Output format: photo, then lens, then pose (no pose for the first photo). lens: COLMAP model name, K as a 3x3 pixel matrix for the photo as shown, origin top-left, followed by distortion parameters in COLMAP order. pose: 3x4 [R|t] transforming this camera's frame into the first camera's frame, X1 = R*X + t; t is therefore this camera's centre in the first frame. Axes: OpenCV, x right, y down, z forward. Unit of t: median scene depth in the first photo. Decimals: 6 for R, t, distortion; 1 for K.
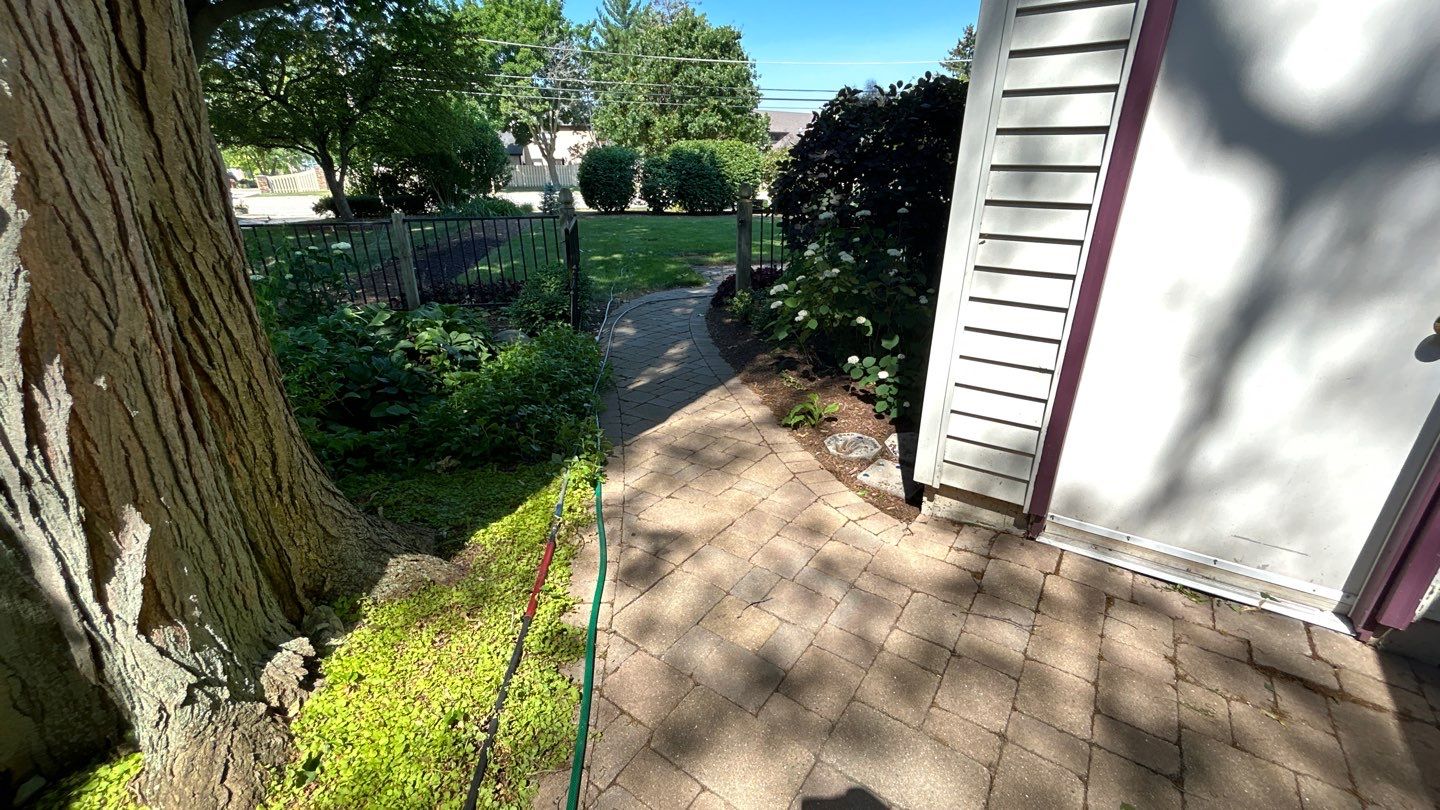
lens RADIAL K [[592.8, 0, 720.0], [0, 592.8, 405.0], [0, 0, 1]] dist [0.004004, 0.004733]
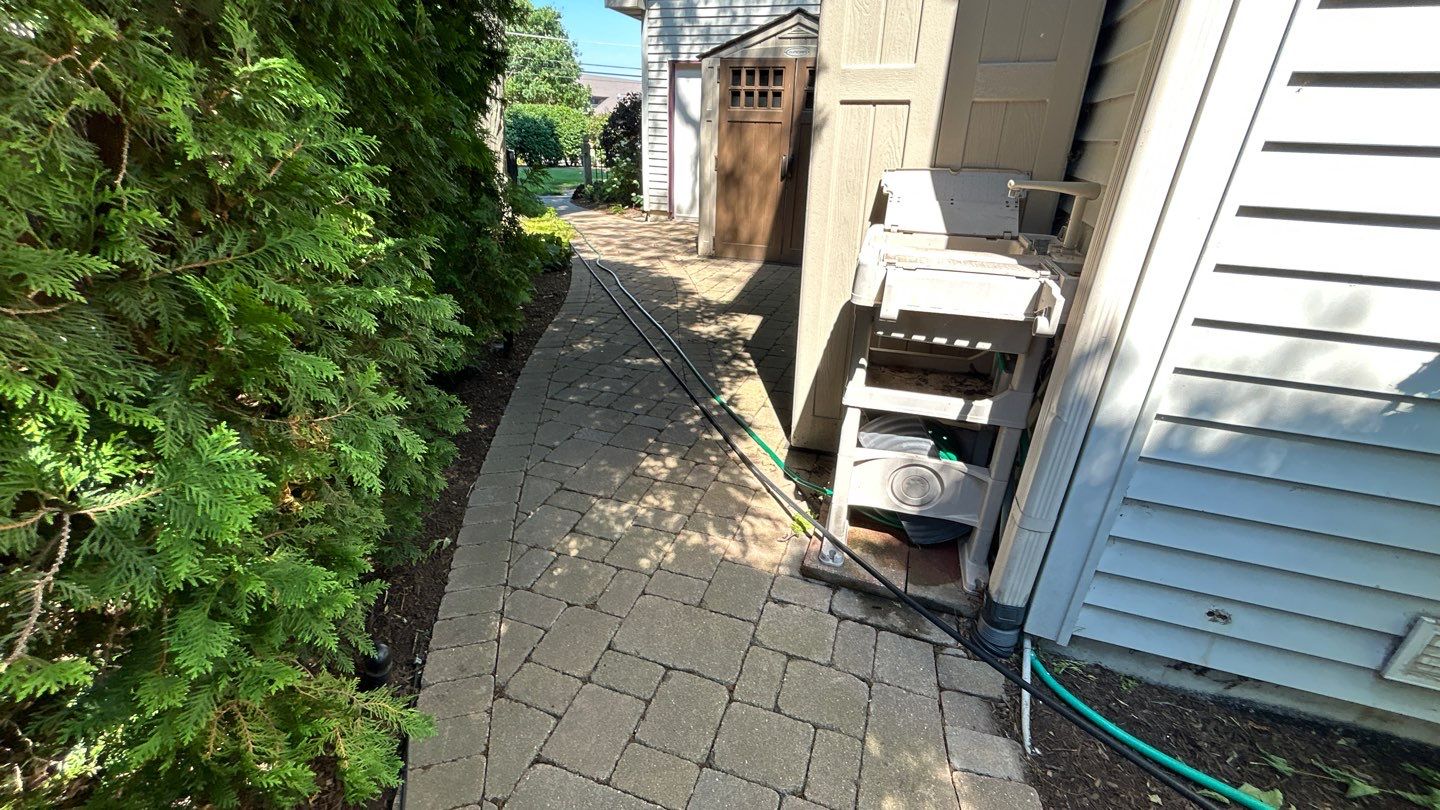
lens RADIAL K [[592.8, 0, 720.0], [0, 592.8, 405.0], [0, 0, 1]] dist [0.004004, 0.004733]
pose [[0.962570, -0.077000, 0.259863, -0.026229], [0.064225, 0.996288, 0.057314, 0.106035], [-0.263312, -0.038479, 0.963943, -0.256164]]
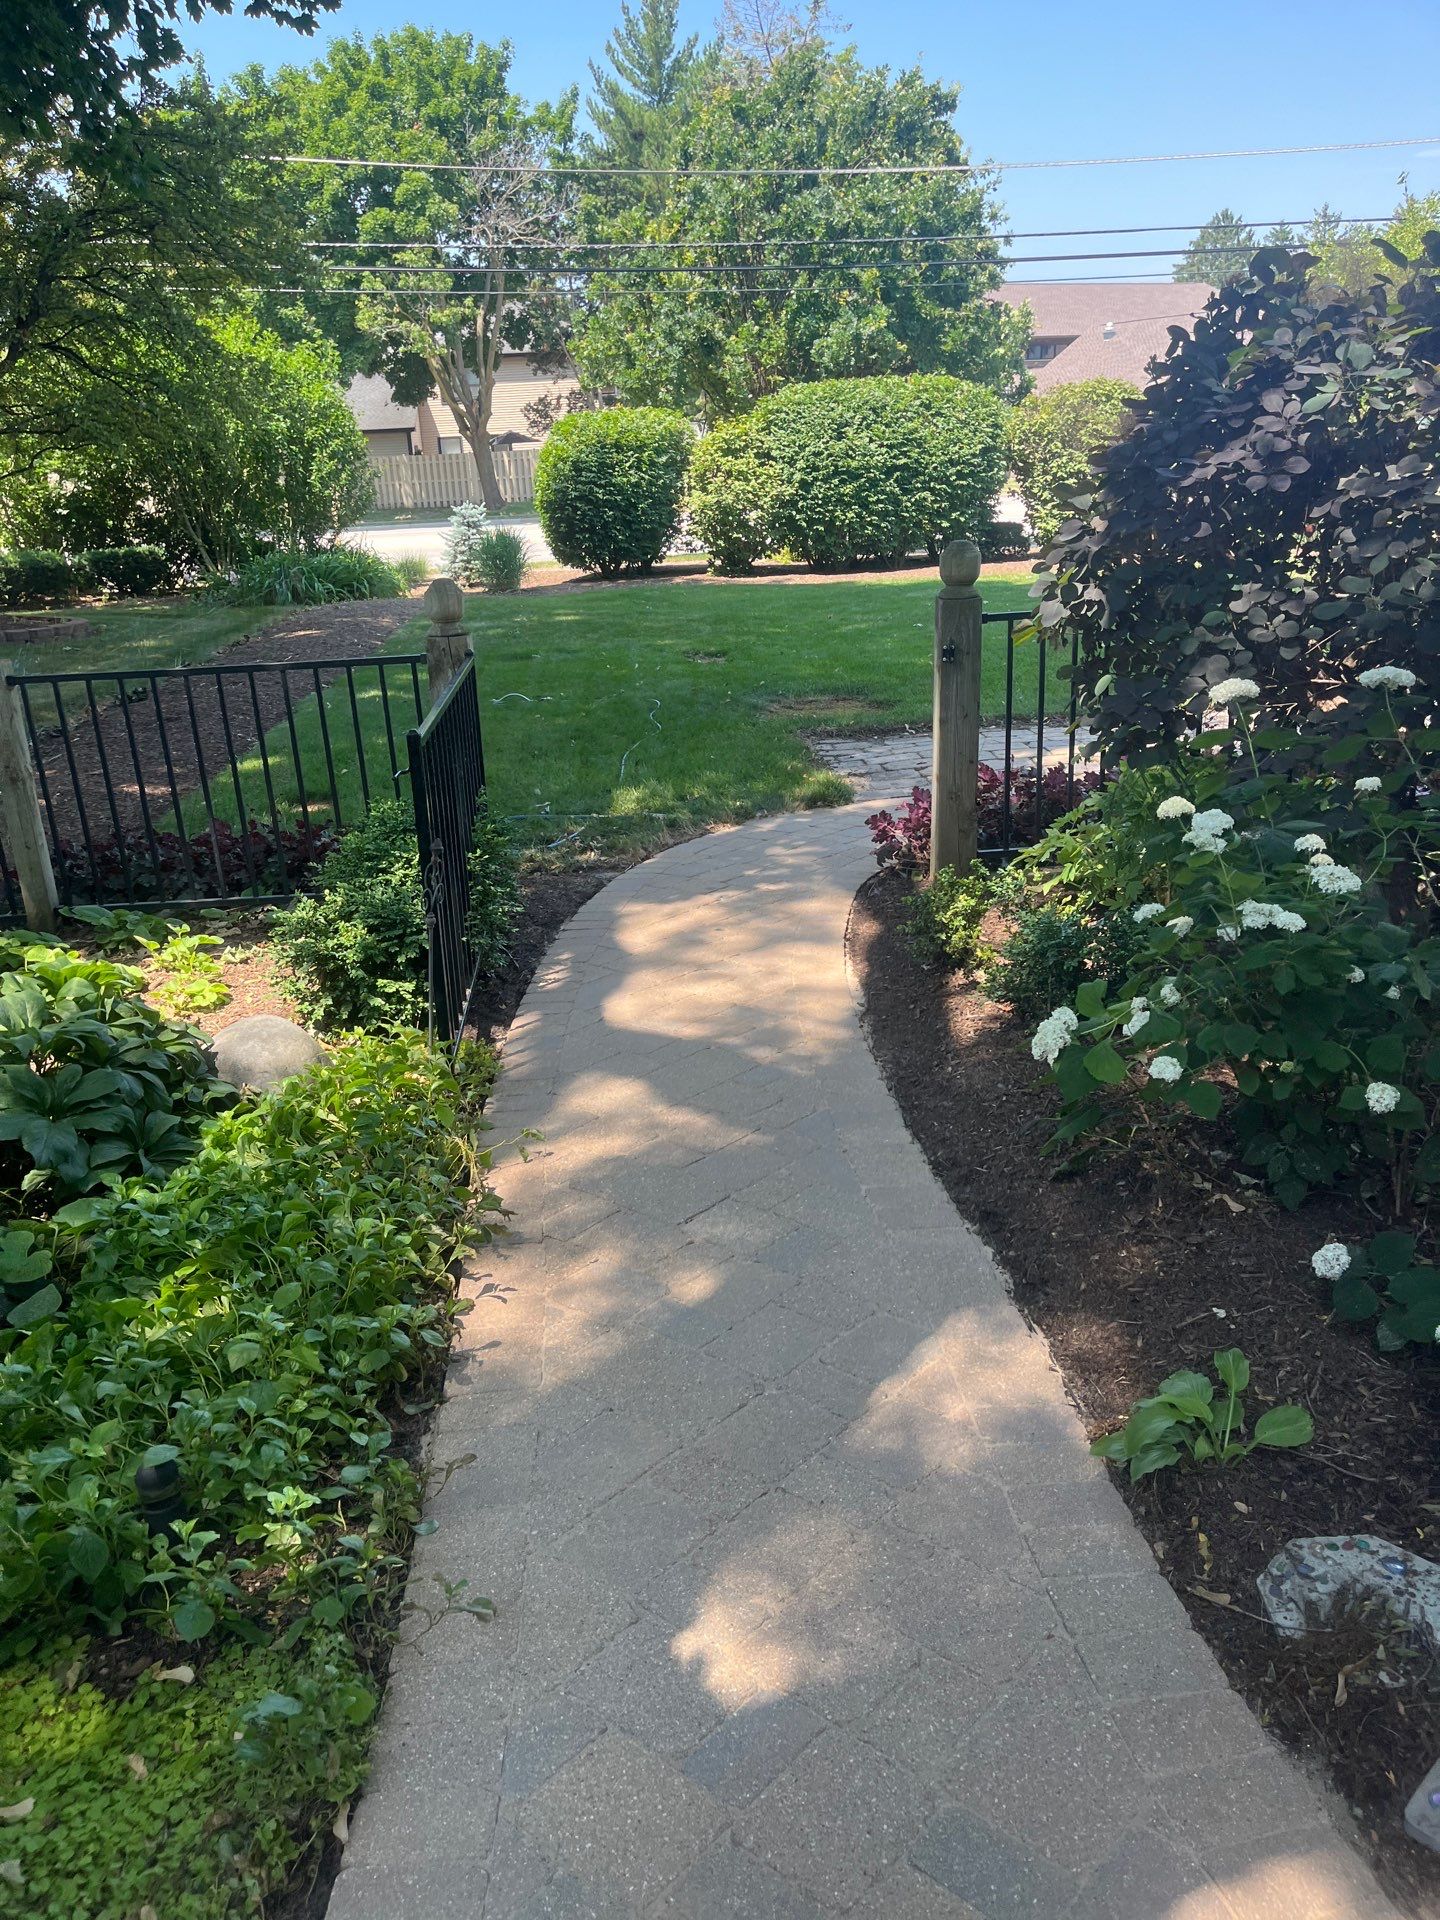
lens RADIAL K [[1475.8, 0, 720.0], [0, 1475.8, 960.0], [0, 0, 1]] dist [0.085036, -0.079610]
pose [[0.992378, -0.007927, -0.122979, 0.002742], [0.002882, 0.999149, -0.041146, -0.028046], [0.123201, 0.040478, 0.991556, 0.041930]]
